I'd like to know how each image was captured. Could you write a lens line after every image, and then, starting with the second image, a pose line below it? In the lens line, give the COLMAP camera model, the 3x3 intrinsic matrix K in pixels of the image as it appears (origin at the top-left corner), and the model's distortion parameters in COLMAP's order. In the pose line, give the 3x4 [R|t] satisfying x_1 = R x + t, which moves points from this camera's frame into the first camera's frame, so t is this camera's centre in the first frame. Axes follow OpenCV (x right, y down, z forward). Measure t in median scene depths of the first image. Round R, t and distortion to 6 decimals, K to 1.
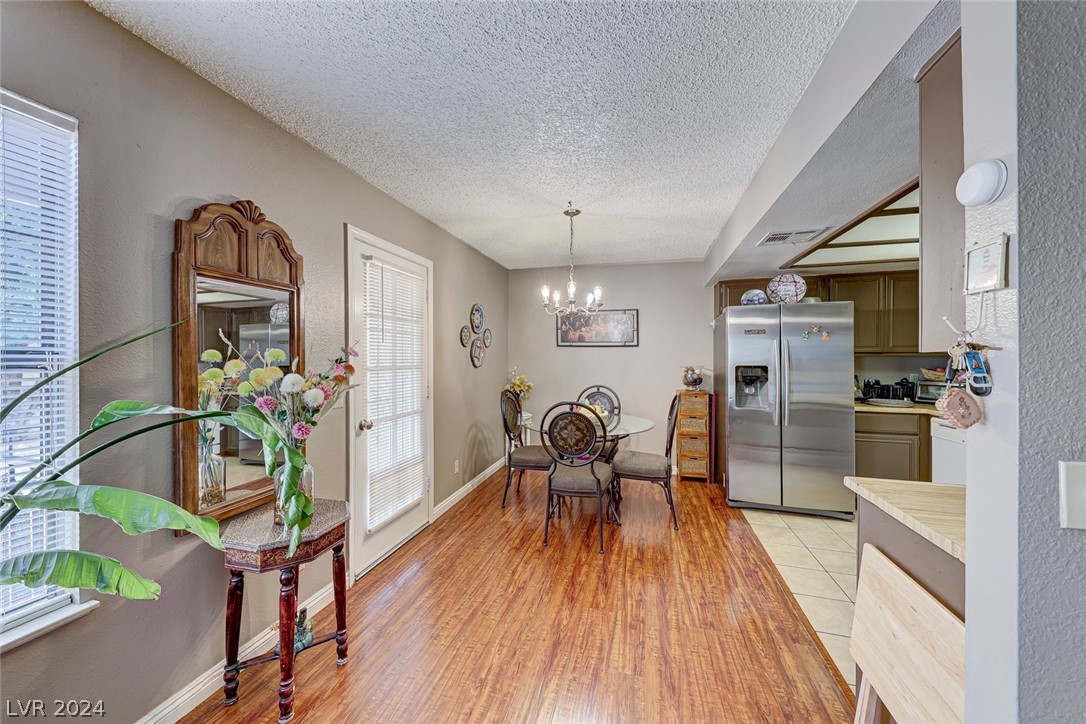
lens RADIAL K [[372.3, 0, 539.1], [0, 372.3, 358.6], [0, 0, 1]] dist [0.010560, -0.000138]
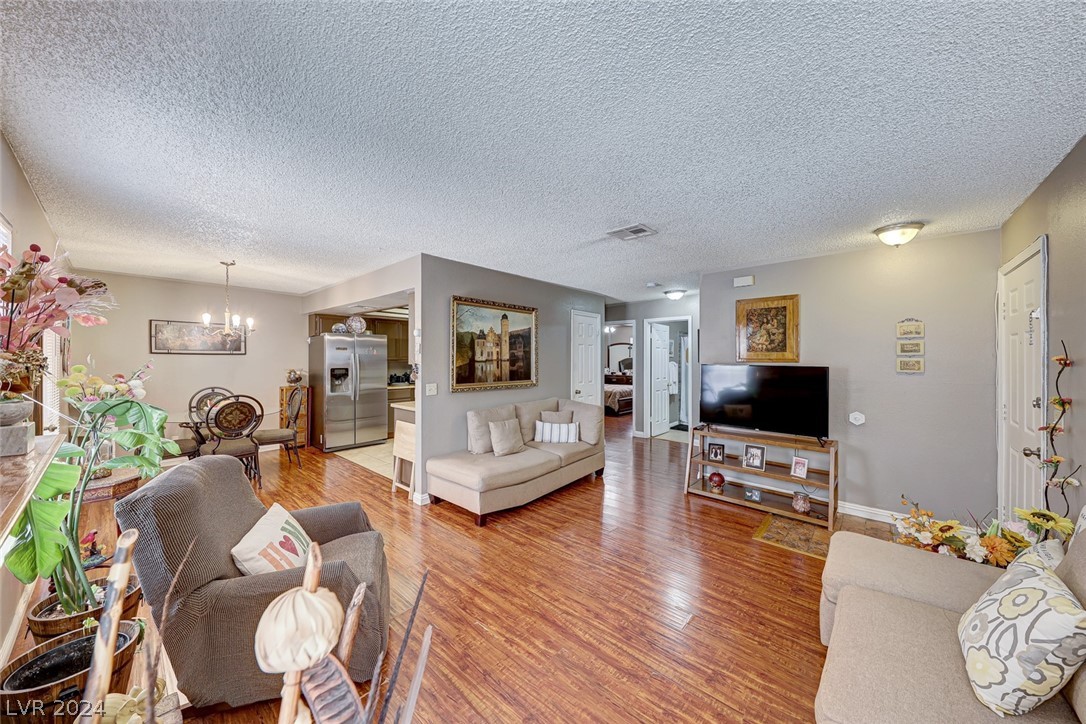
lens RADIAL K [[372.3, 0, 539.3], [0, 372.3, 356.1], [0, 0, 1]] dist [0.010560, -0.000138]
pose [[0.441403, 0.005646, 0.897291, -0.660796], [0.001876, 0.999972, -0.007215, -0.025092], [-0.897307, 0.004868, 0.441380, -0.684133]]
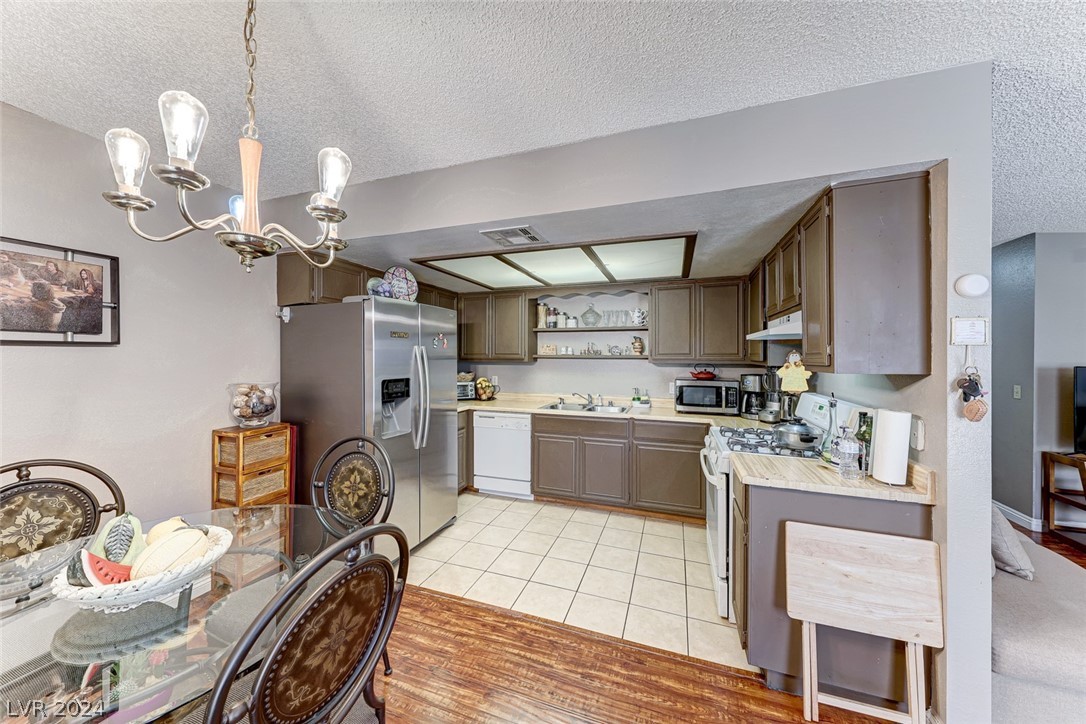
lens RADIAL K [[372.3, 0, 547.8], [0, 372.3, 356.8], [0, 0, 1]] dist [0.010560, -0.000138]
pose [[0.068435, -0.000690, 0.997655, -0.195582], [0.001835, 0.999998, 0.000566, -0.029702], [-0.997654, 0.001792, 0.068436, 0.734878]]
